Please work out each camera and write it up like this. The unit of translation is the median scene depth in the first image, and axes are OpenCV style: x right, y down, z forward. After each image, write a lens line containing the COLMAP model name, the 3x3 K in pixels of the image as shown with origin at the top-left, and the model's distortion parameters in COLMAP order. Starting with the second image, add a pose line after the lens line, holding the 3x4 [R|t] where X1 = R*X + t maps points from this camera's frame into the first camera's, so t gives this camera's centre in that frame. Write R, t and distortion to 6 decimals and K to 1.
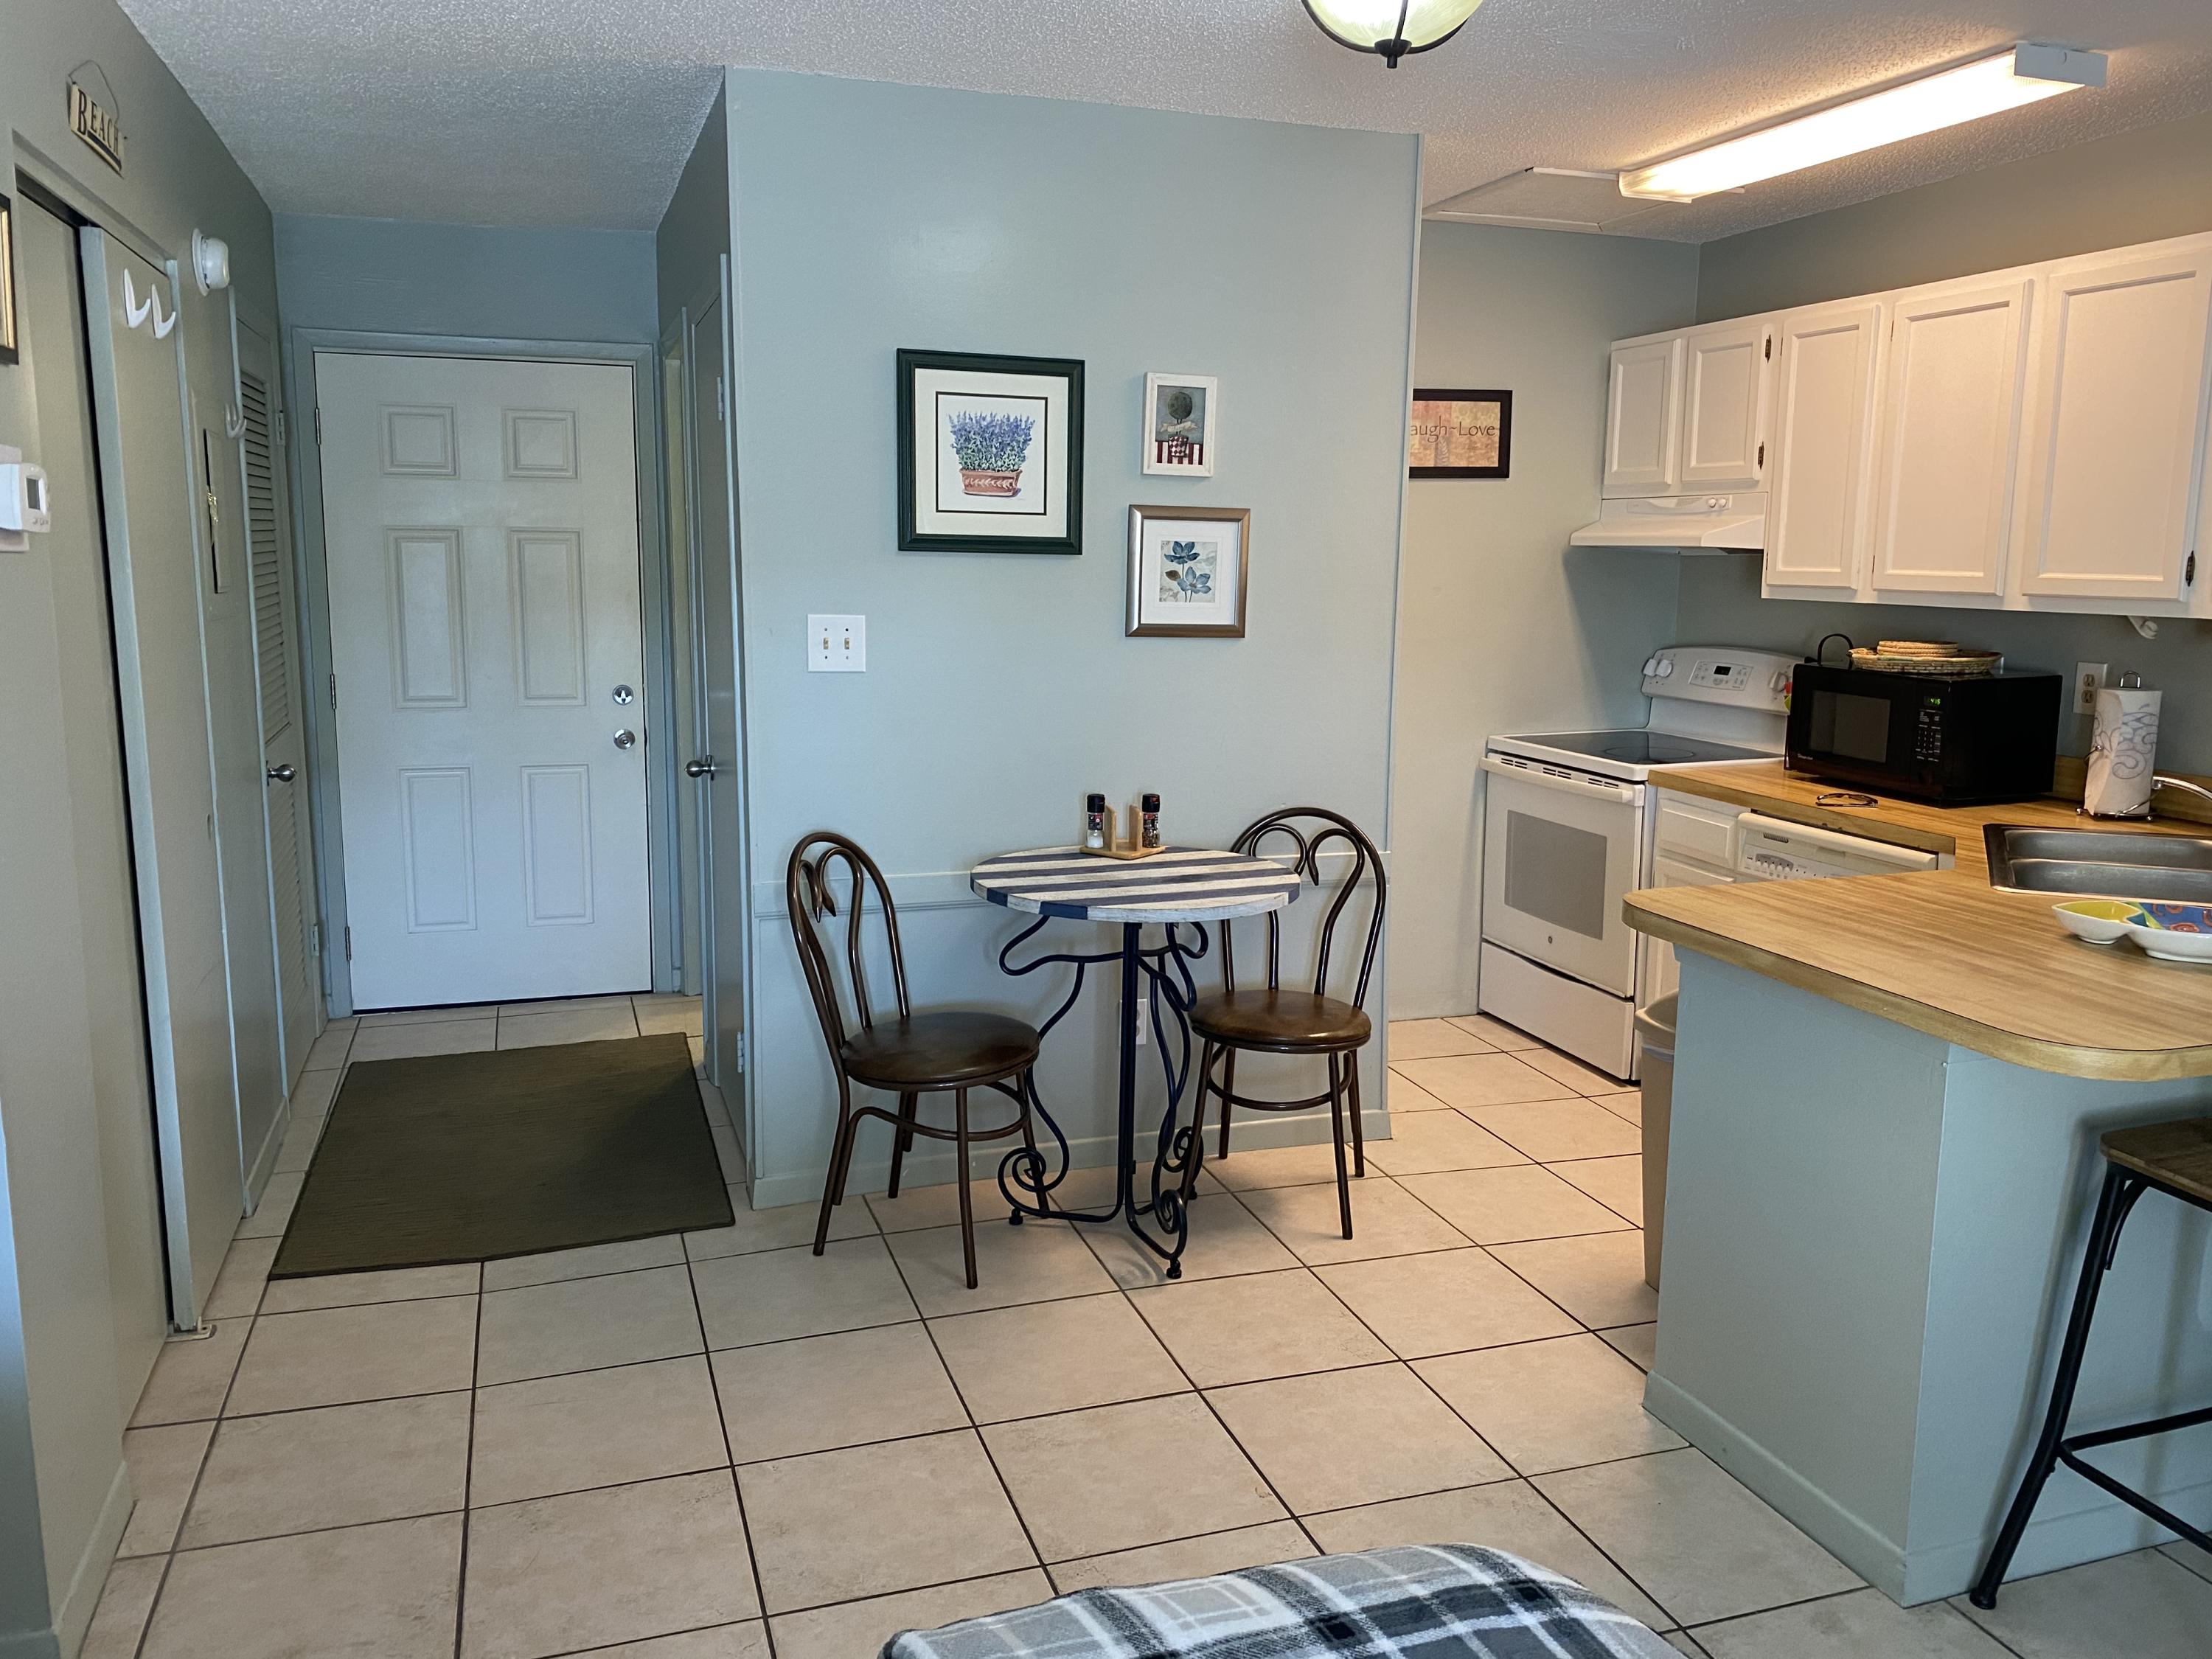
lens RADIAL K [[1684.7, 0, 1105.1], [0, 1684.7, 857.2], [0, 0, 1]] dist [0.123122, -0.162406]
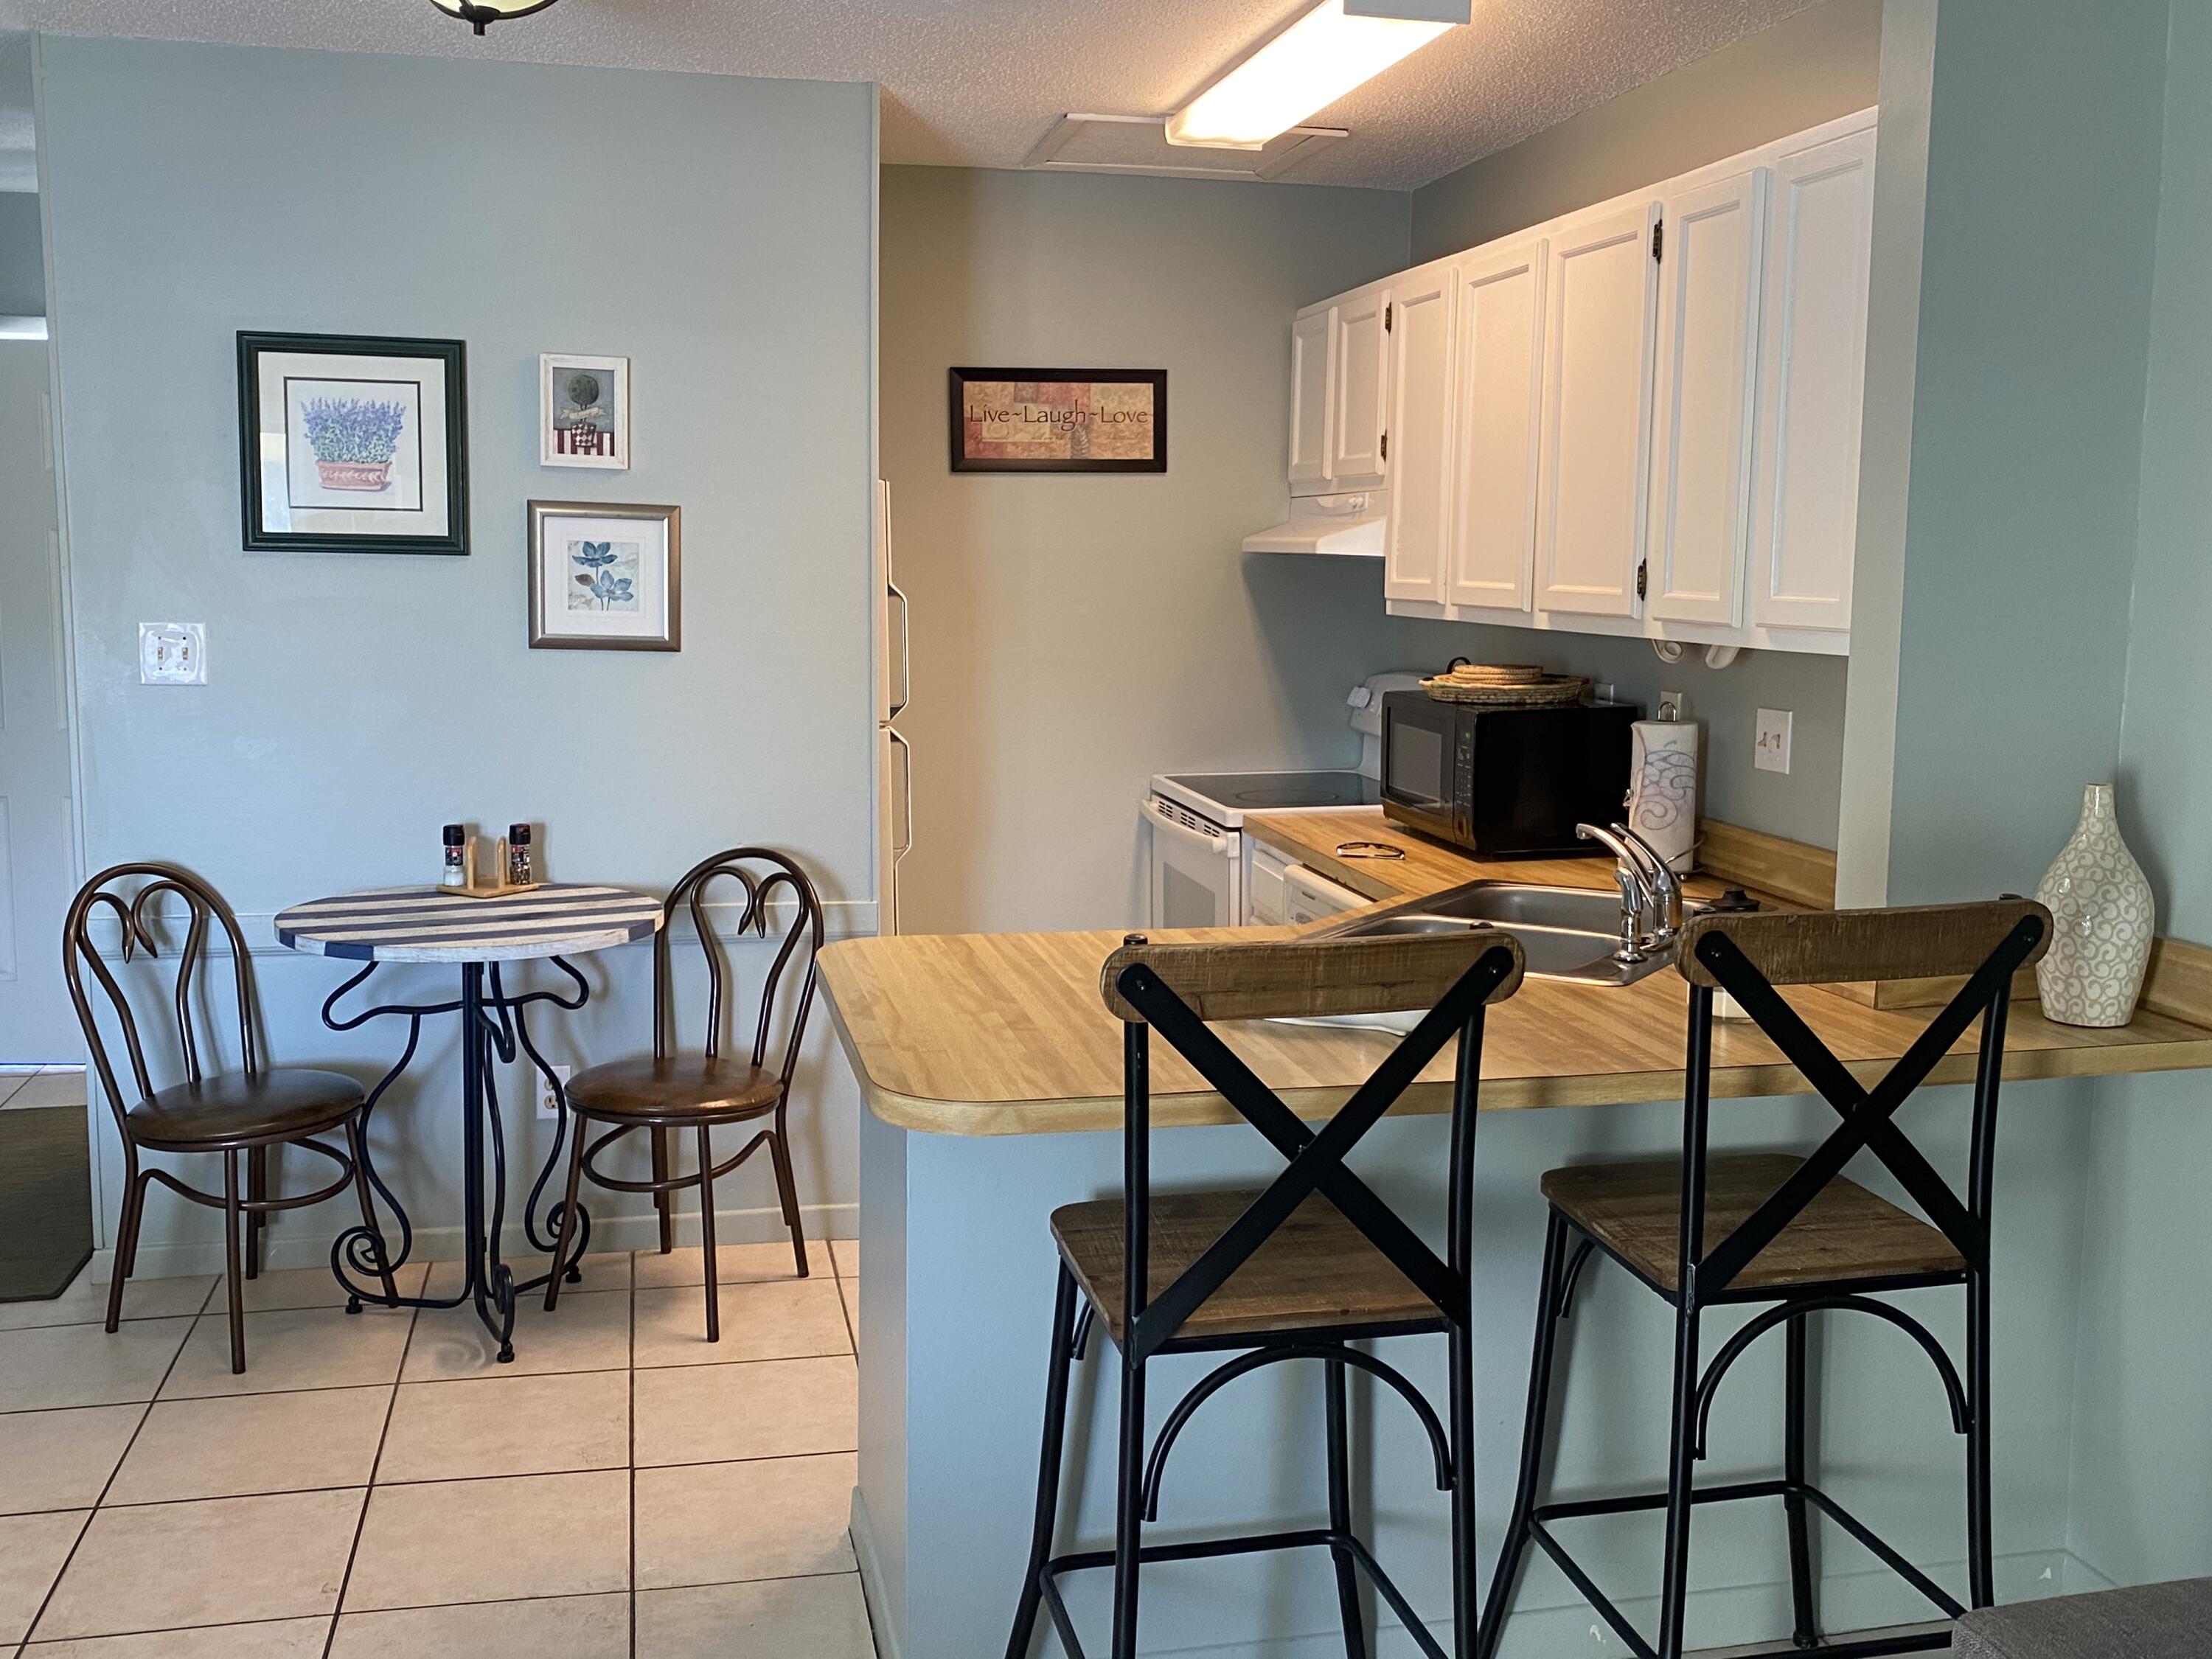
lens RADIAL K [[2112.0, 0, 1105.3], [0, 2112.0, 875.5], [0, 0, 1]] dist [0.082782, -0.127377]
pose [[0.991621, 0.019042, -0.127773, 0.459500], [-0.023046, 0.999286, -0.029935, 0.013968], [0.127111, 0.032629, 0.991352, -0.056711]]
